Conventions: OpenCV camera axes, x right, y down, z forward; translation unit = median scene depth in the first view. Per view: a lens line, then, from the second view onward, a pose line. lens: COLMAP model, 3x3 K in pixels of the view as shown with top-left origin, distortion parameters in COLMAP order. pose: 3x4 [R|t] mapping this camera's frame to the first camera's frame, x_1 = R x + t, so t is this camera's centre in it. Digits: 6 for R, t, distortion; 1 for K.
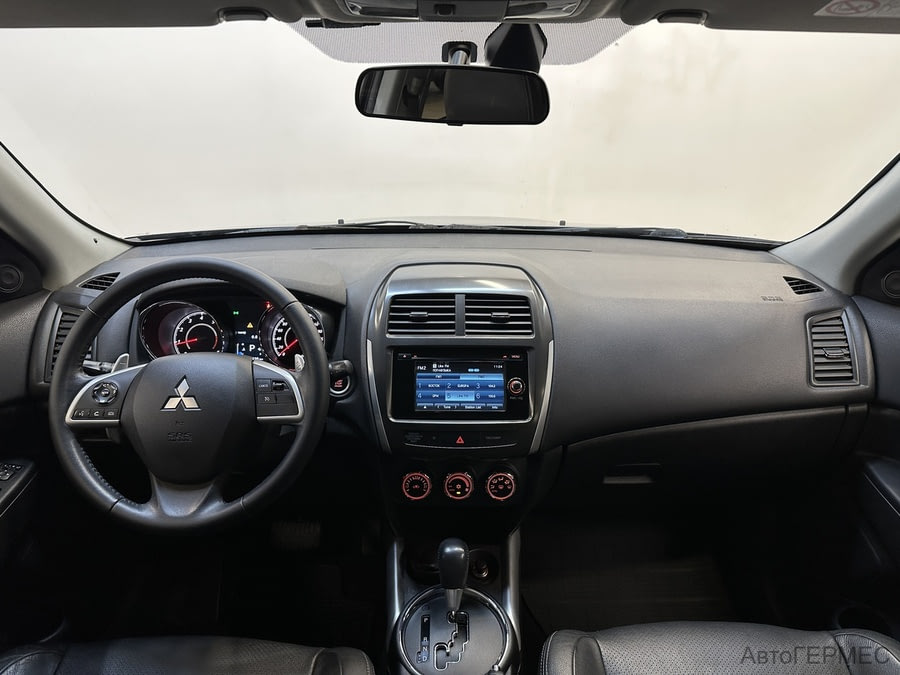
lens RADIAL K [[626.7, 0, 451.2], [0, 626.7, 335.6], [0, 0, 1]] dist [0.003287, 0.000235]
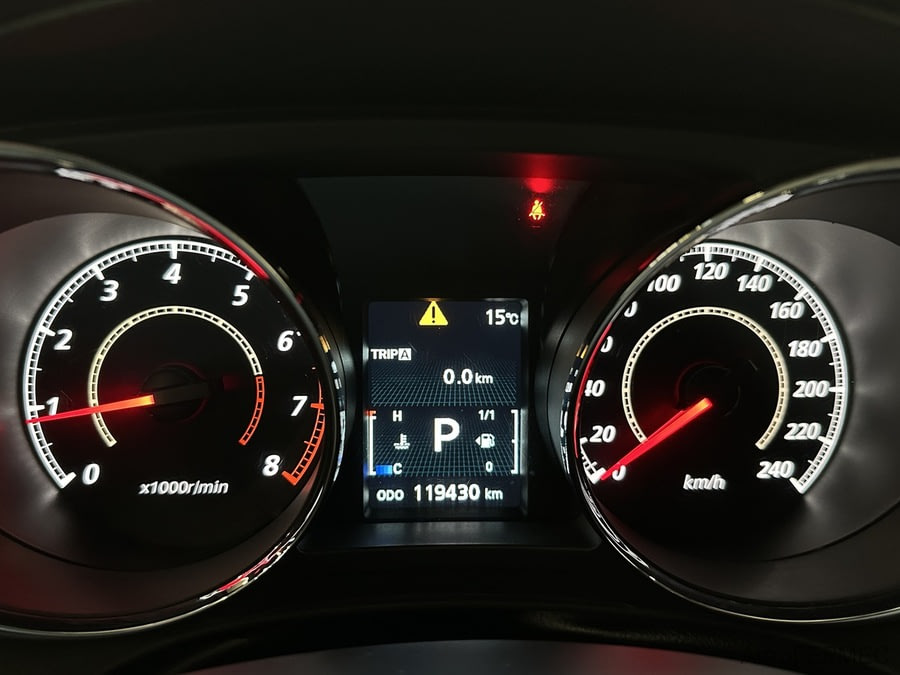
lens RADIAL K [[735.3, 0, 449.2], [0, 735.3, 338.6], [0, 0, 1]] dist [0.003362, 0.000615]
pose [[0.999719, 0.011337, -0.020824, -0.313742], [-0.008761, 0.992746, 0.119907, -0.035465], [0.022033, -0.119691, 0.992567, 0.788511]]
